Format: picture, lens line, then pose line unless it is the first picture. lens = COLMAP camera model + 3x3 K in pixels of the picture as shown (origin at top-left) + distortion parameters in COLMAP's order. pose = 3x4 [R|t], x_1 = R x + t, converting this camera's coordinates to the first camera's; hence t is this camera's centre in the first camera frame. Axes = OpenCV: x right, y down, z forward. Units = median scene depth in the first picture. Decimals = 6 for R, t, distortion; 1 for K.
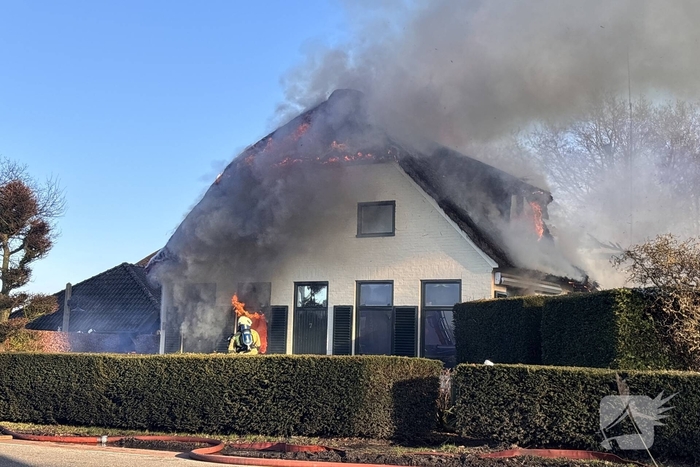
lens RADIAL K [[1095.9, 0, 350.3], [0, 1095.9, 164.1], [0, 0, 1]] dist [0.030133, 0.035278]
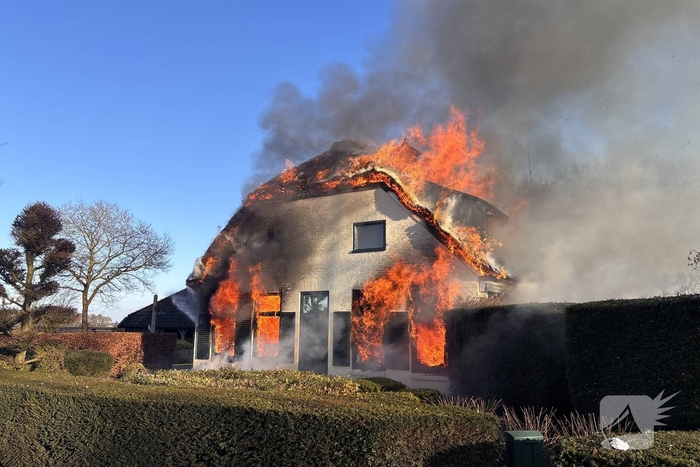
lens RADIAL K [[392.5, 0, 349.3], [0, 392.5, 230.8], [0, 0, 1]] dist [0.001718, -0.000652]
pose [[0.999881, -0.012906, 0.008501, -0.001189], [0.013285, 0.998846, -0.046145, 0.075488], [-0.007896, 0.046253, 0.998899, 0.697972]]
